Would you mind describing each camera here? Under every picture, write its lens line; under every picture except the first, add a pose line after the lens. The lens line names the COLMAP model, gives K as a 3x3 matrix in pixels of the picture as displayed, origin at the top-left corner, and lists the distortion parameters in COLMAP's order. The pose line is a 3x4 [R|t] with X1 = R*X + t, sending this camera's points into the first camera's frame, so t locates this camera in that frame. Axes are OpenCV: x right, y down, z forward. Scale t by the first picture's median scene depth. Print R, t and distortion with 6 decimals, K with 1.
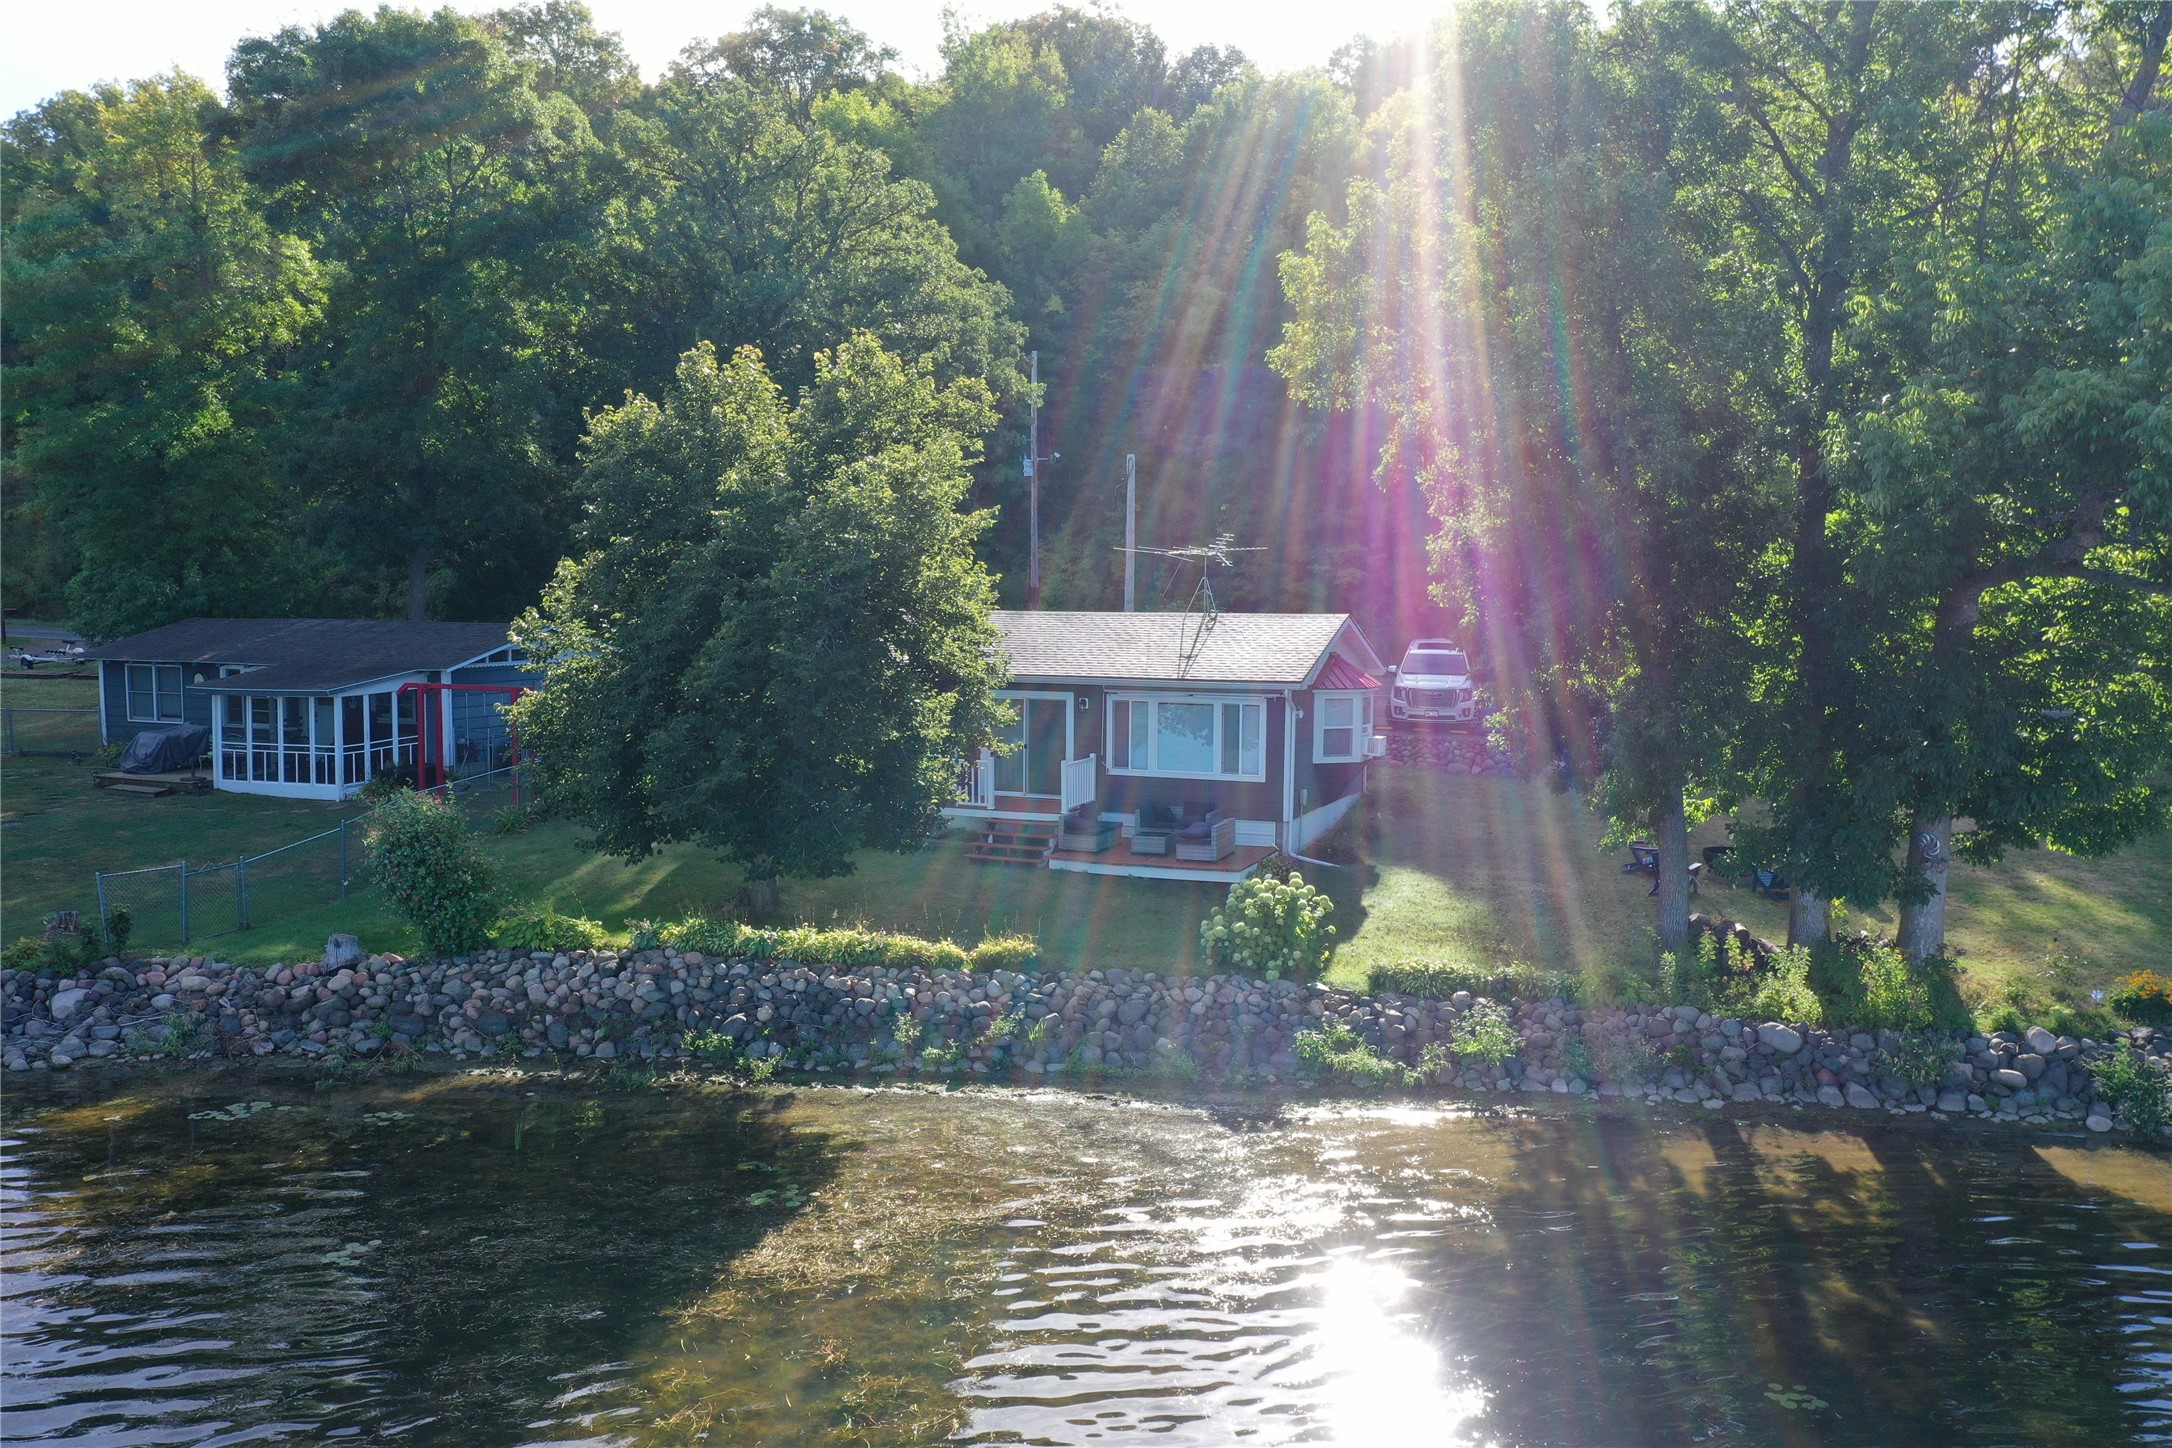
lens RADIAL K [[1724.4, 0, 1086.0], [0, 1724.4, 724.0], [0, 0, 1]] dist [0.003748, 0.012479]
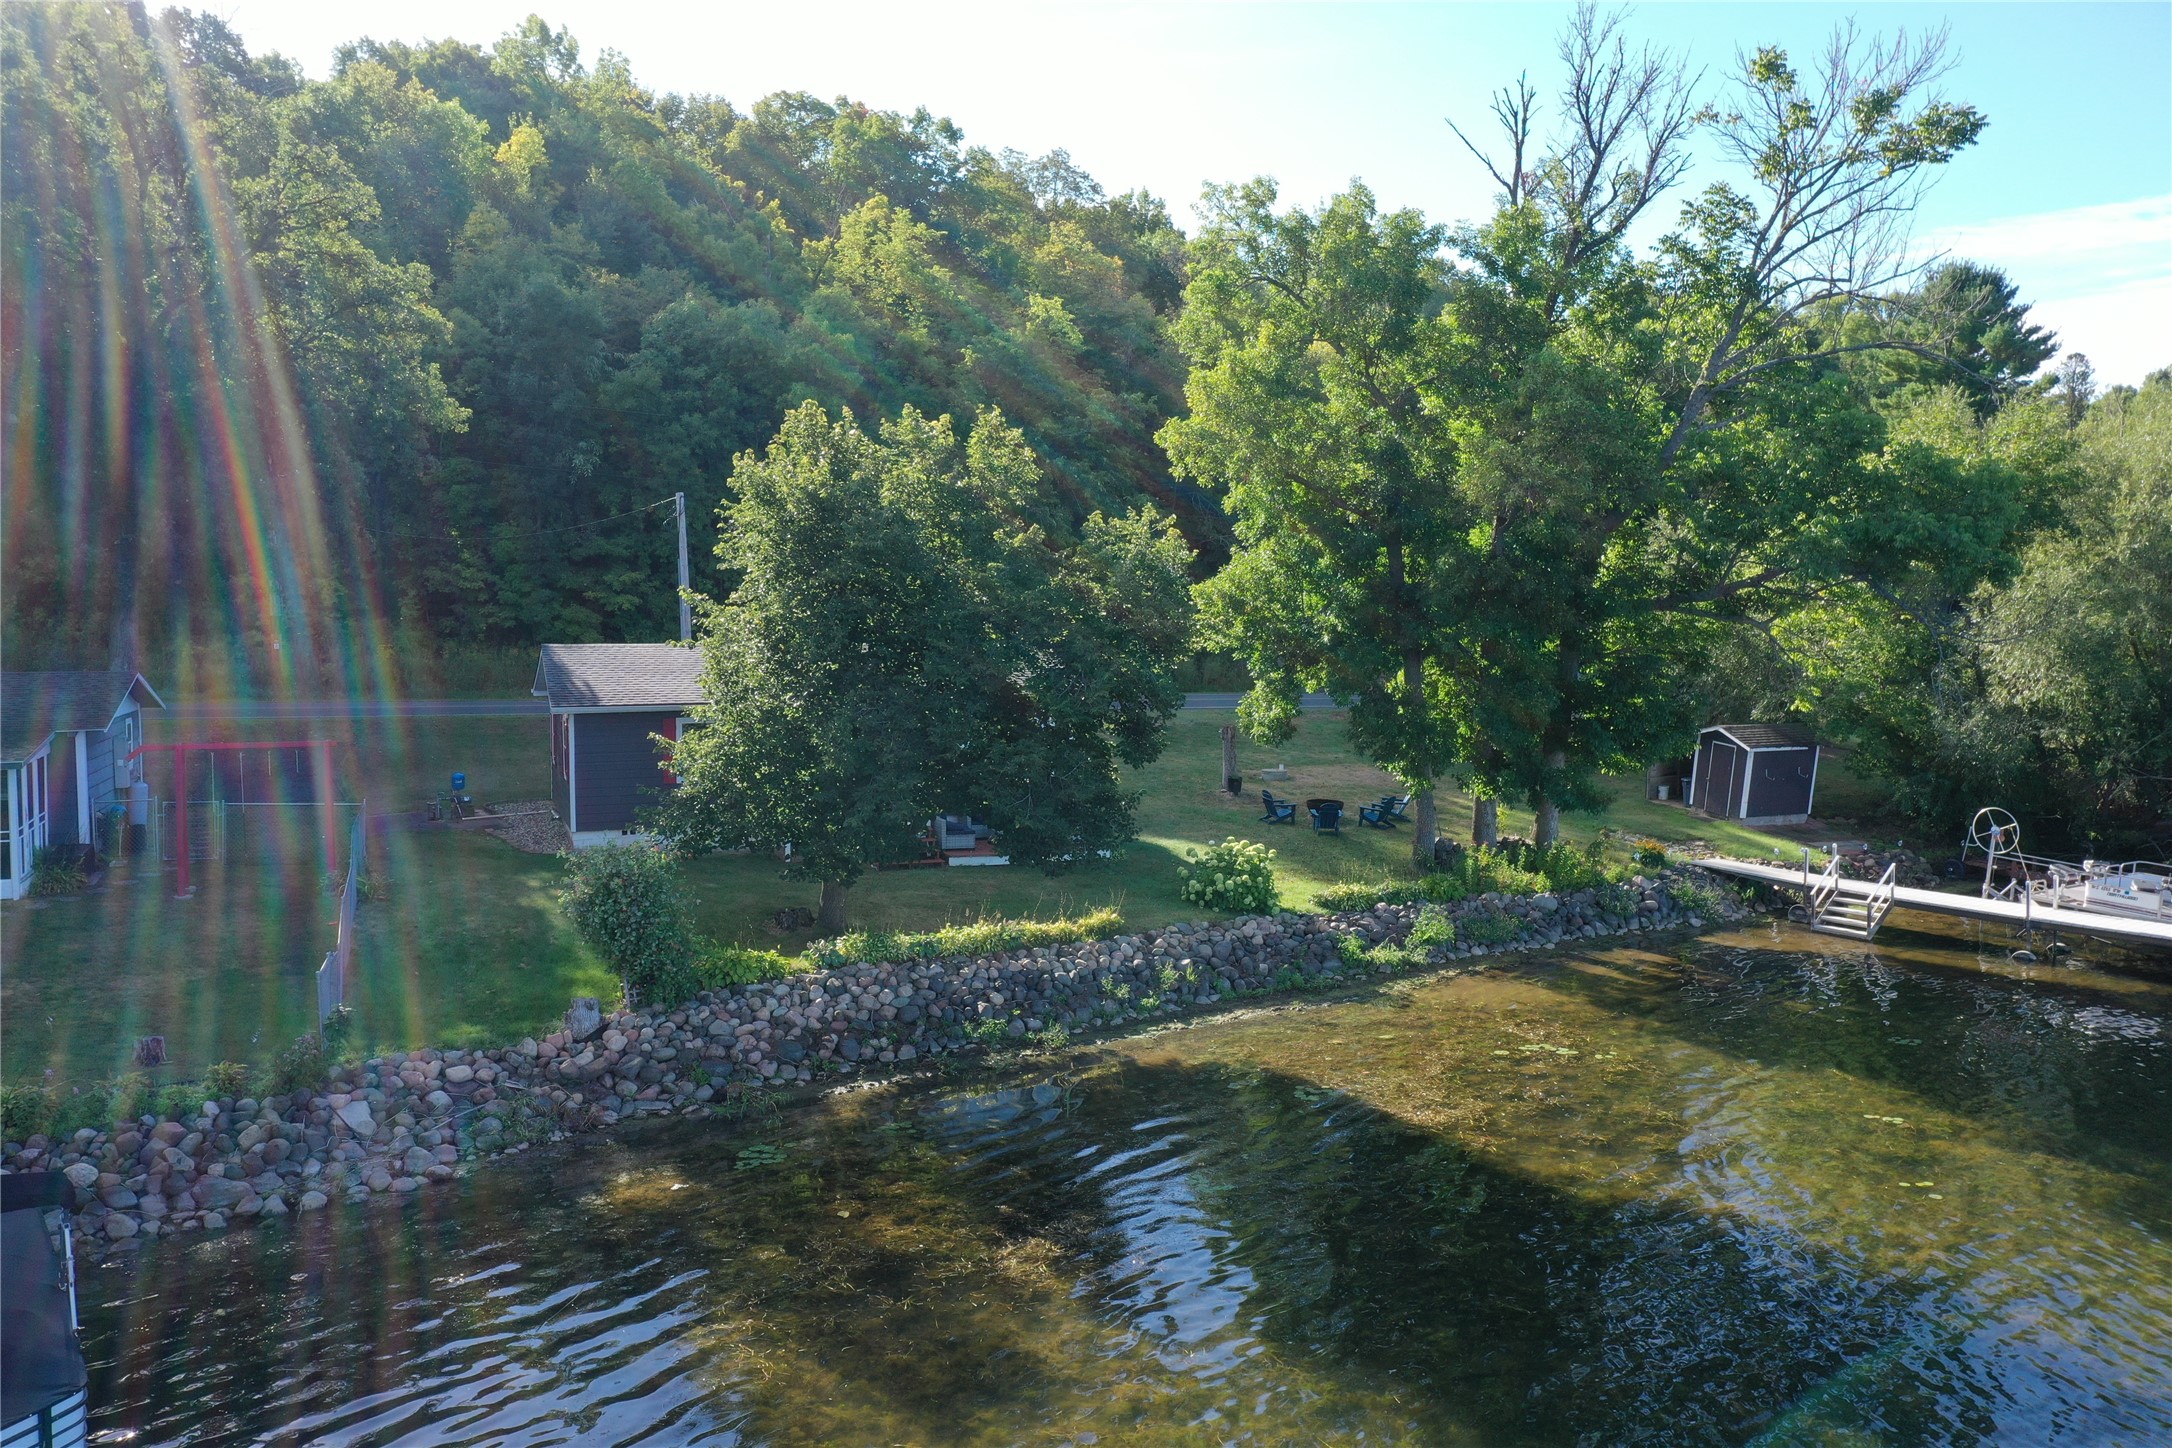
lens RADIAL K [[1724.4, 0, 1086.0], [0, 1724.4, 724.0], [0, 0, 1]] dist [0.003748, 0.012479]
pose [[0.727283, -0.052365, 0.684337, -0.895314], [0.058704, 0.998177, 0.013992, -0.027005], [-0.683822, 0.029997, 0.729032, 0.111292]]
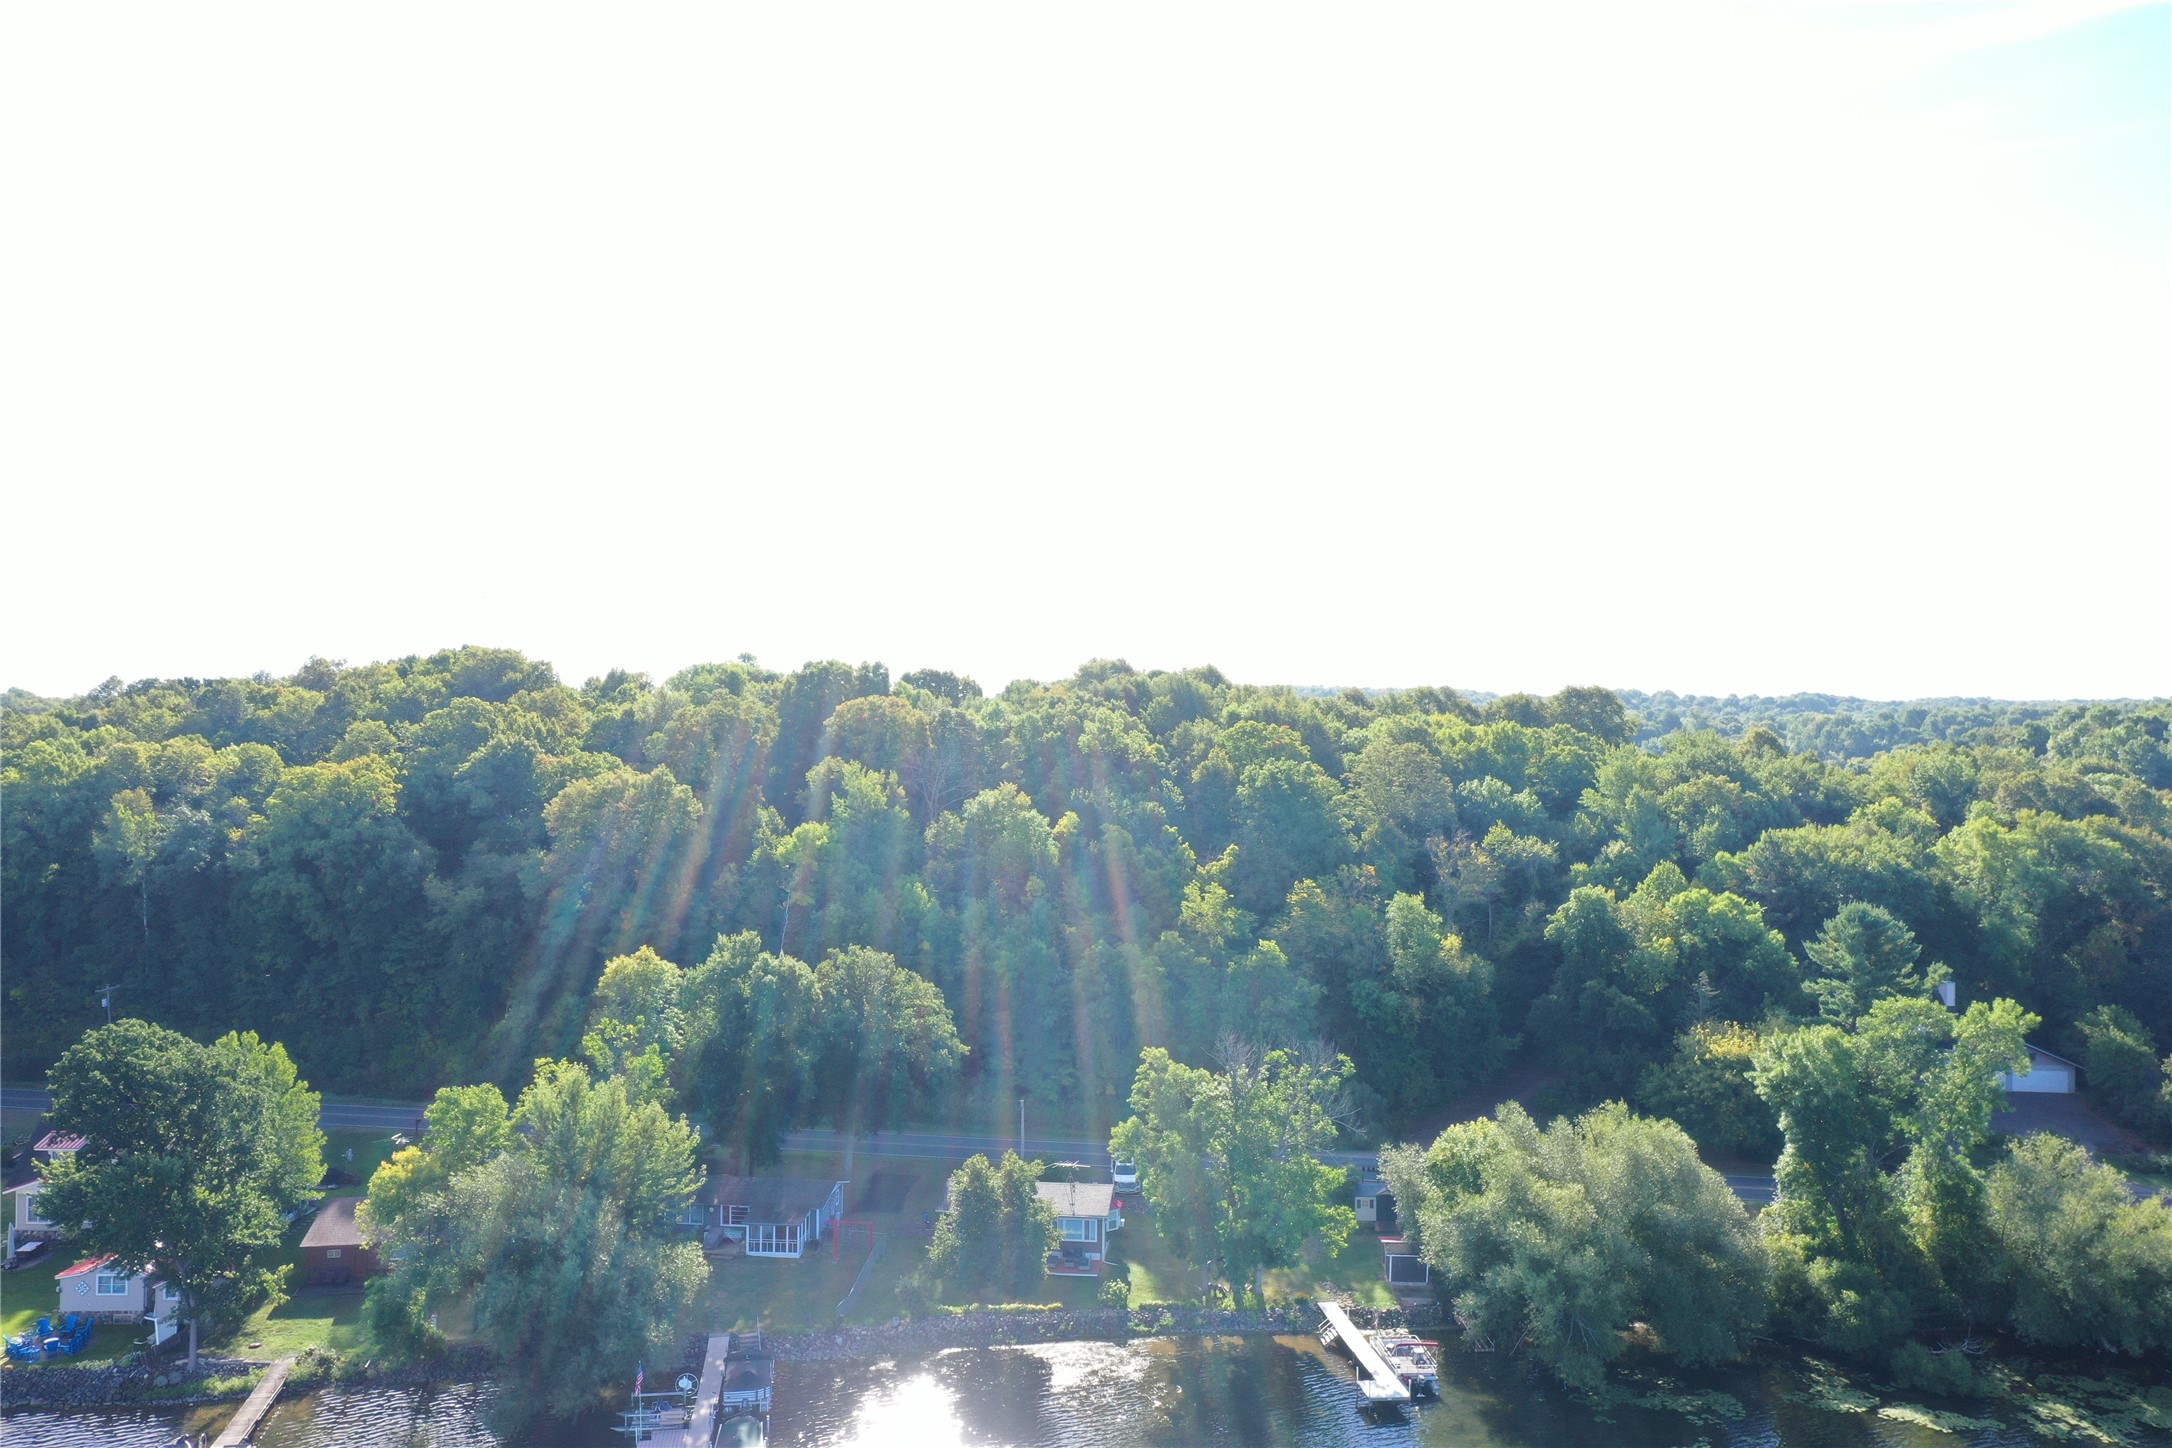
lens RADIAL K [[1724.4, 0, 1086.0], [0, 1724.4, 724.0], [0, 0, 1]] dist [0.003748, 0.012479]
pose [[0.964108, -0.002076, 0.265504, -1.101084], [0.021685, 0.997244, -0.070947, -0.997059], [-0.264625, 0.074158, 0.961496, -3.210580]]
